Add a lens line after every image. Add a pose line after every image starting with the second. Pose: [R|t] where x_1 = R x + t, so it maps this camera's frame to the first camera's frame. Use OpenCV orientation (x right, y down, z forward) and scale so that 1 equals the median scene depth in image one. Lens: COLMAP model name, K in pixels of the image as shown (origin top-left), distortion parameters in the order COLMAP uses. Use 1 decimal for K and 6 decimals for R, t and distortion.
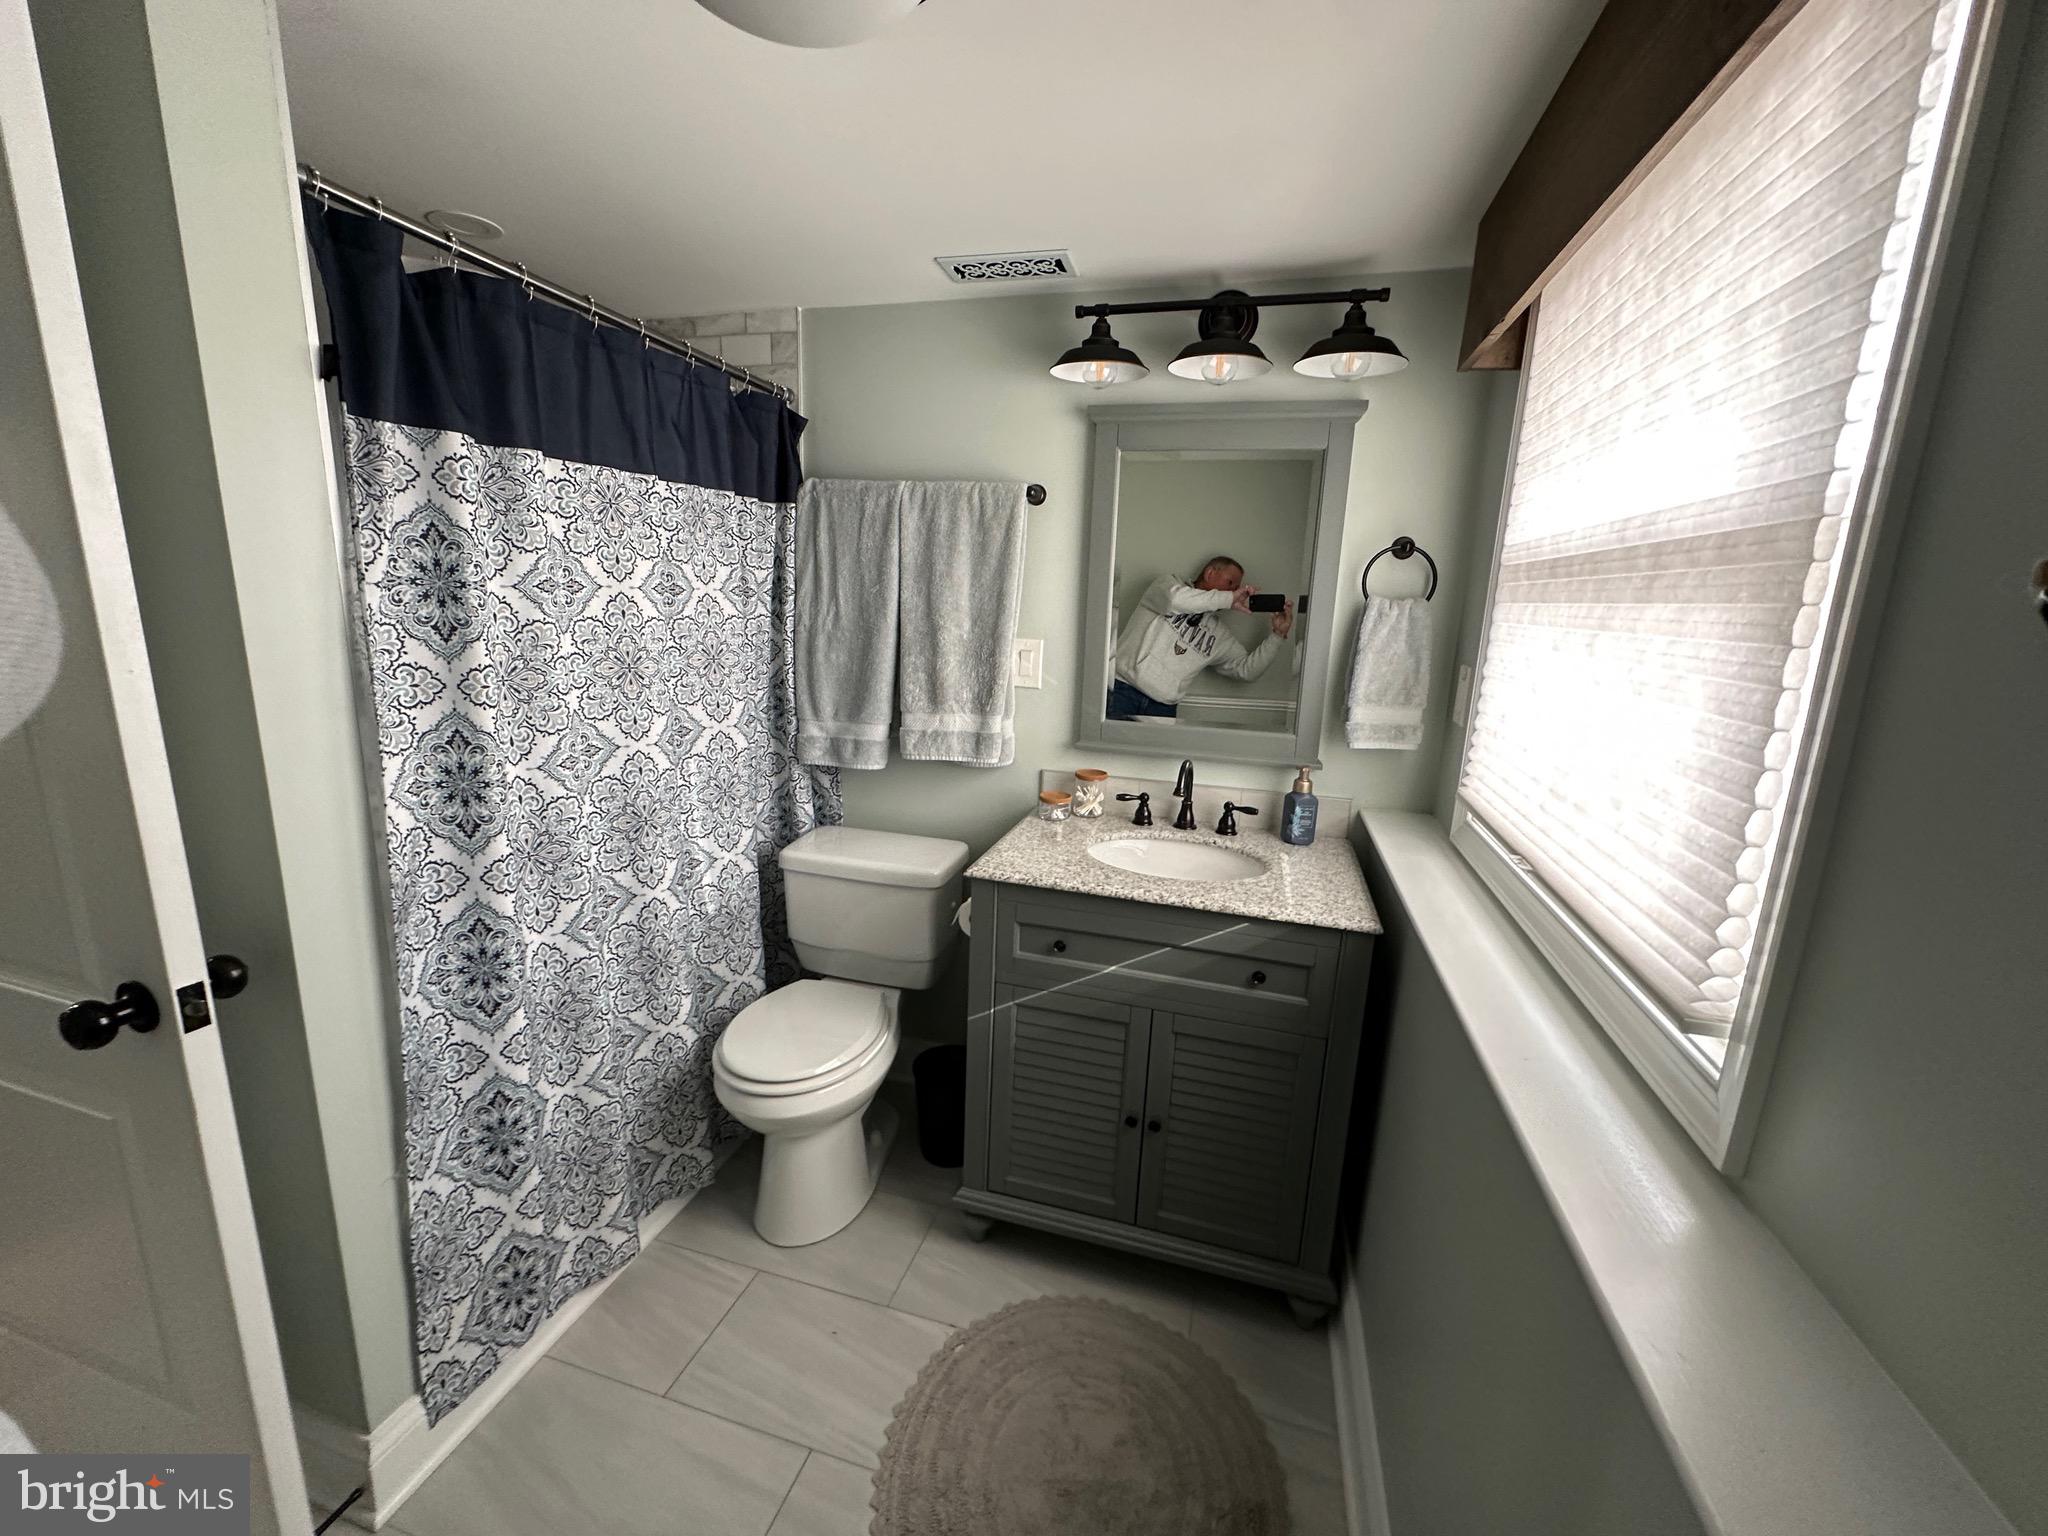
lens RADIAL K [[817.1, 0, 1021.5], [0, 817.1, 765.6], [0, 0, 1]] dist [0.001291, -0.001023]
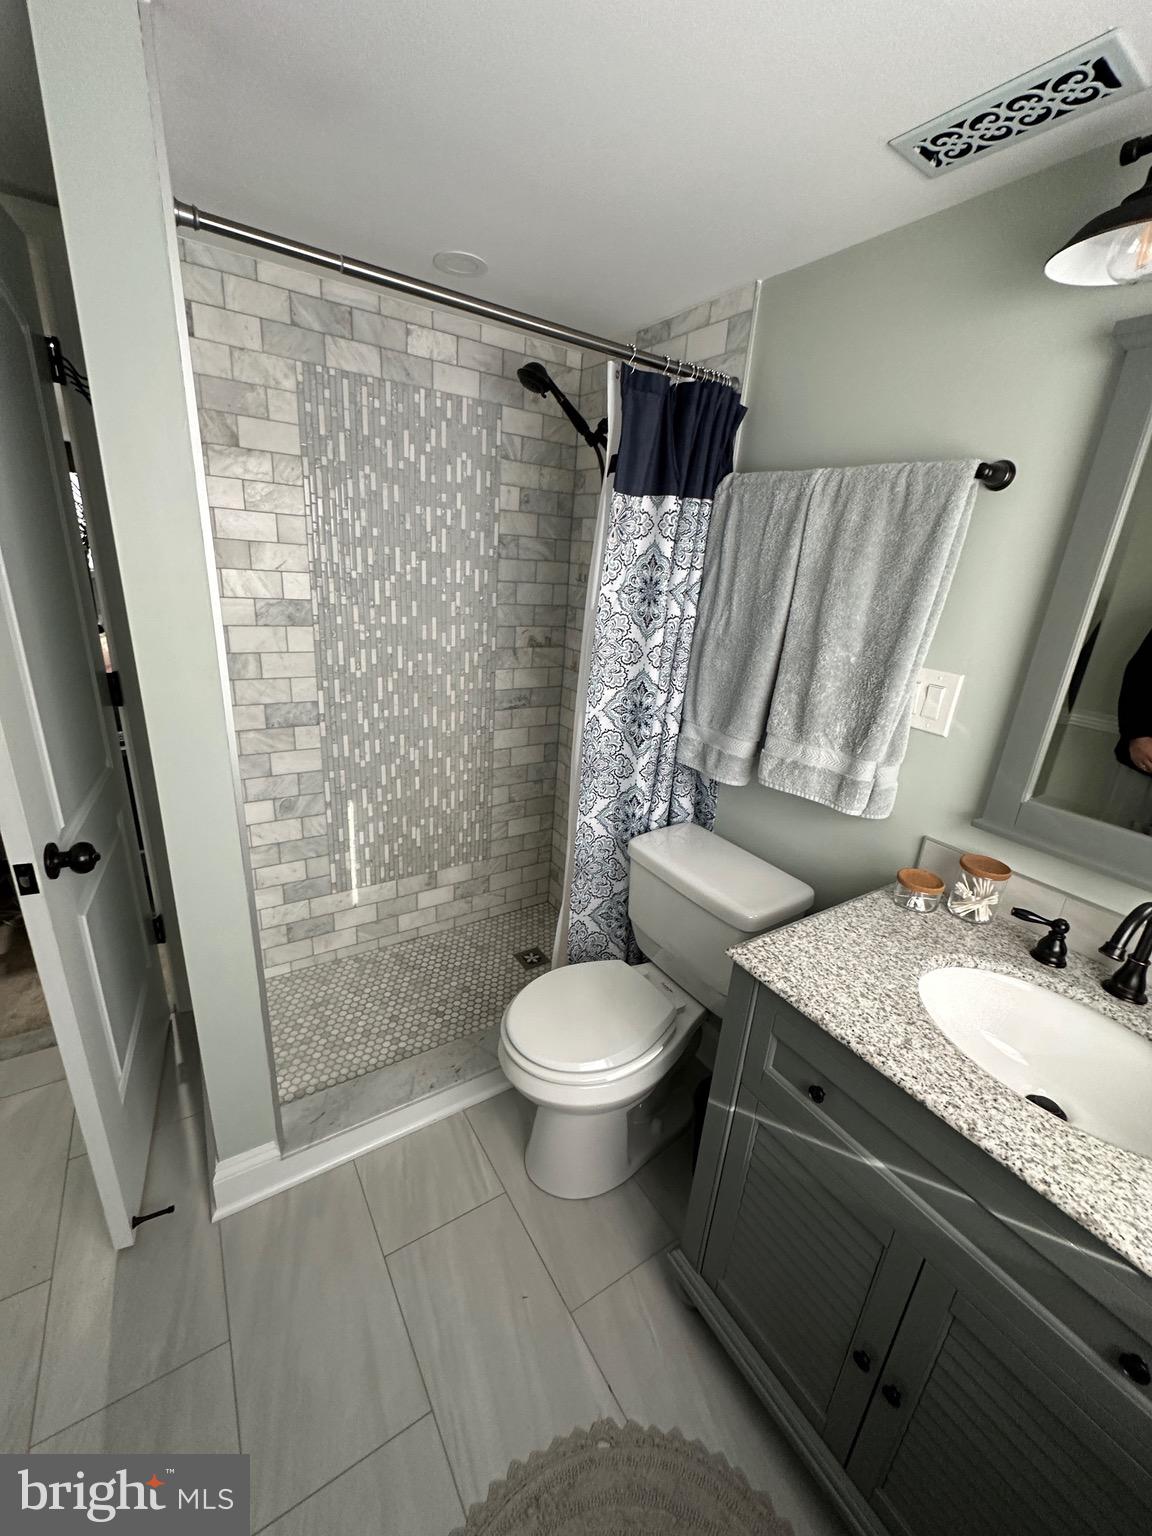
lens RADIAL K [[612.8, 0, 576.3], [0, 612.8, 769.3], [0, 0, 1]] dist [0.001291, -0.001023]
pose [[0.755290, 0.231245, -0.613239, 0.125565], [-0.177887, 0.972892, 0.147774, -0.090977], [0.630788, -0.002525, 0.775951, 0.337583]]
